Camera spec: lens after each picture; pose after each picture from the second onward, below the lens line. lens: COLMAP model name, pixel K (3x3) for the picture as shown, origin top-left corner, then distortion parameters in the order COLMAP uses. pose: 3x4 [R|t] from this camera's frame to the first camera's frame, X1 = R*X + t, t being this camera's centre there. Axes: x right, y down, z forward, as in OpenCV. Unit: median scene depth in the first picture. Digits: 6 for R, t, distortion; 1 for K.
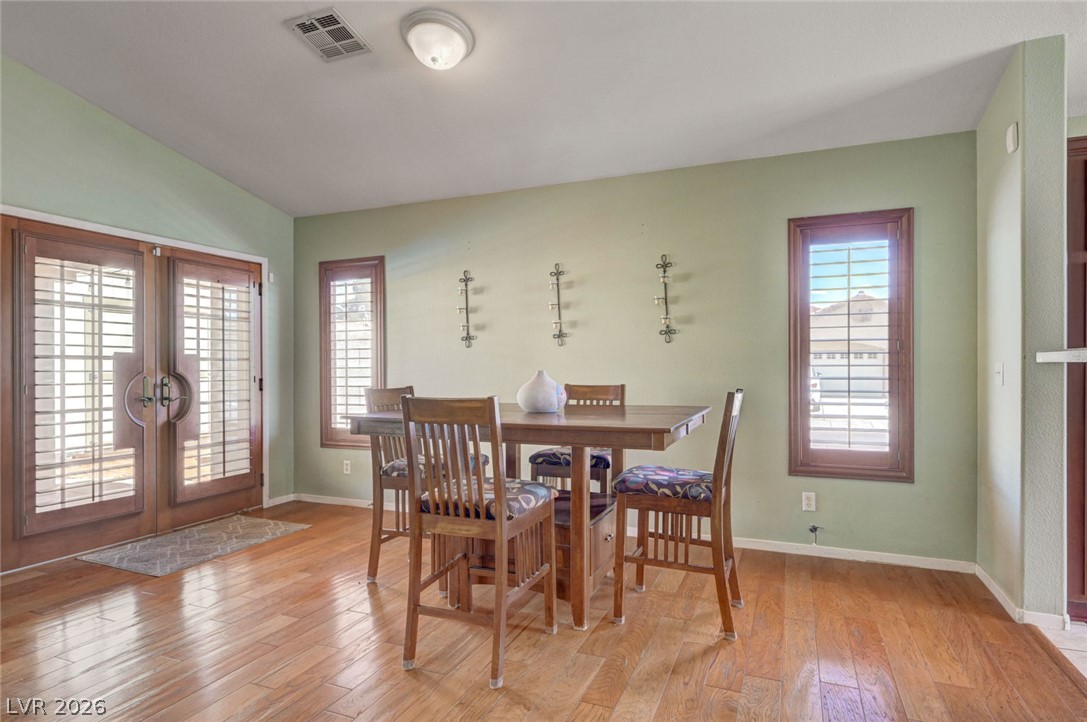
lens RADIAL K [[604.8, 0, 543.5], [0, 604.8, 361.0], [0, 0, 1]] dist [0.005888, 0.001117]
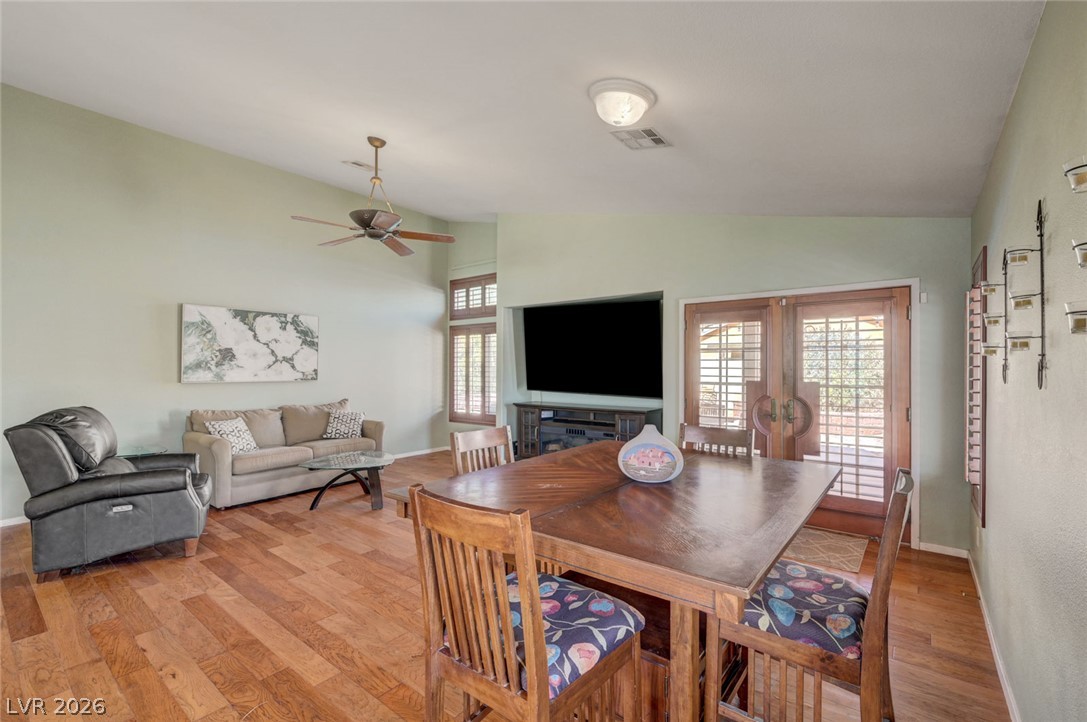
lens RADIAL K [[459.9, 0, 544.1], [0, 459.9, 364.4], [0, 0, 1]] dist [0.000044, -0.000056]
pose [[-0.266484, -0.002621, -0.963836, 0.451151], [0.005459, 0.999976, -0.004229, -0.047395], [0.963824, -0.006388, -0.266463, 0.786229]]
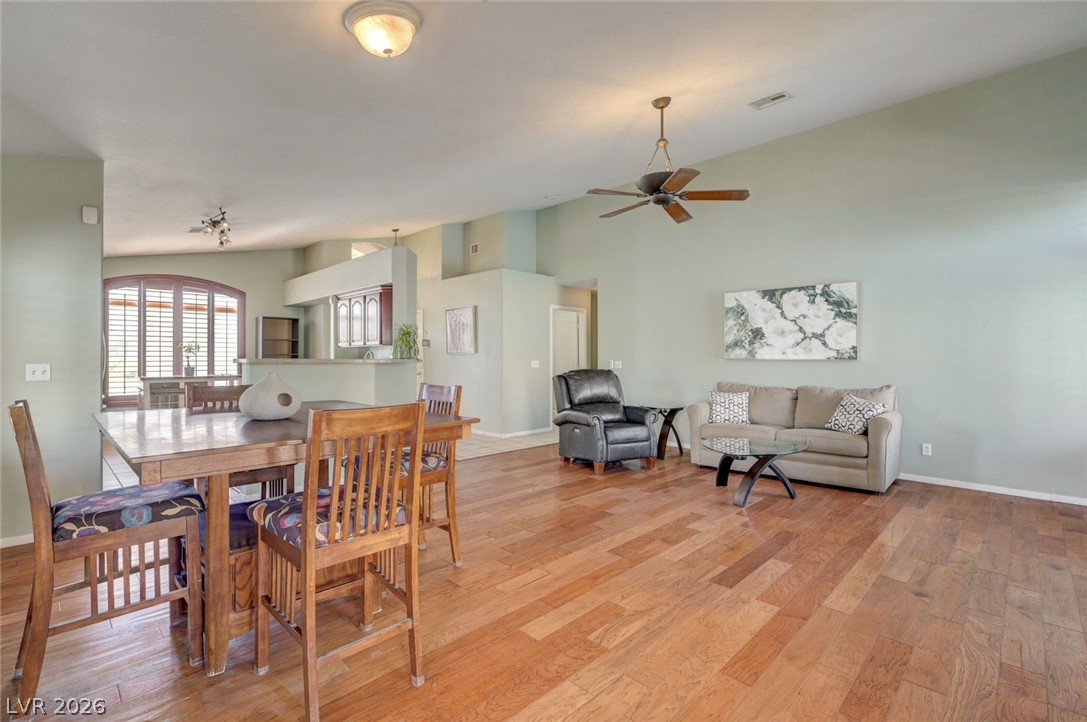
lens RADIAL K [[492.2, 0, 547.5], [0, 492.2, 353.5], [0, 0, 1]] dist [-0.002652, -0.000507]
pose [[-0.931623, 0.005885, 0.363379, -0.502860], [-0.000402, 0.999852, -0.017221, -0.000765], [-0.363426, -0.016190, -0.931482, 1.177200]]
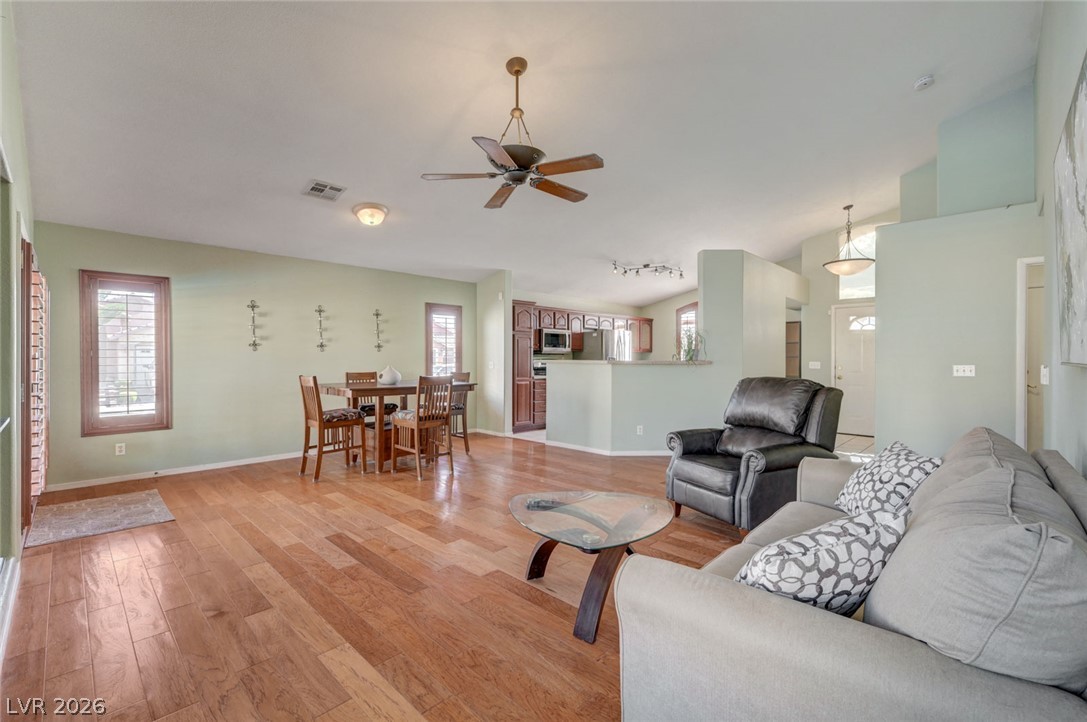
lens RADIAL K [[471.4, 0, 546.2], [0, 471.4, 357.9], [0, 0, 1]] dist [-0.000099, -0.000003]
pose [[0.358887, 0.004449, 0.933370, -1.093822], [-0.009926, 0.999950, -0.000949, -0.012611], [-0.933328, -0.008924, 0.358914, -0.127840]]
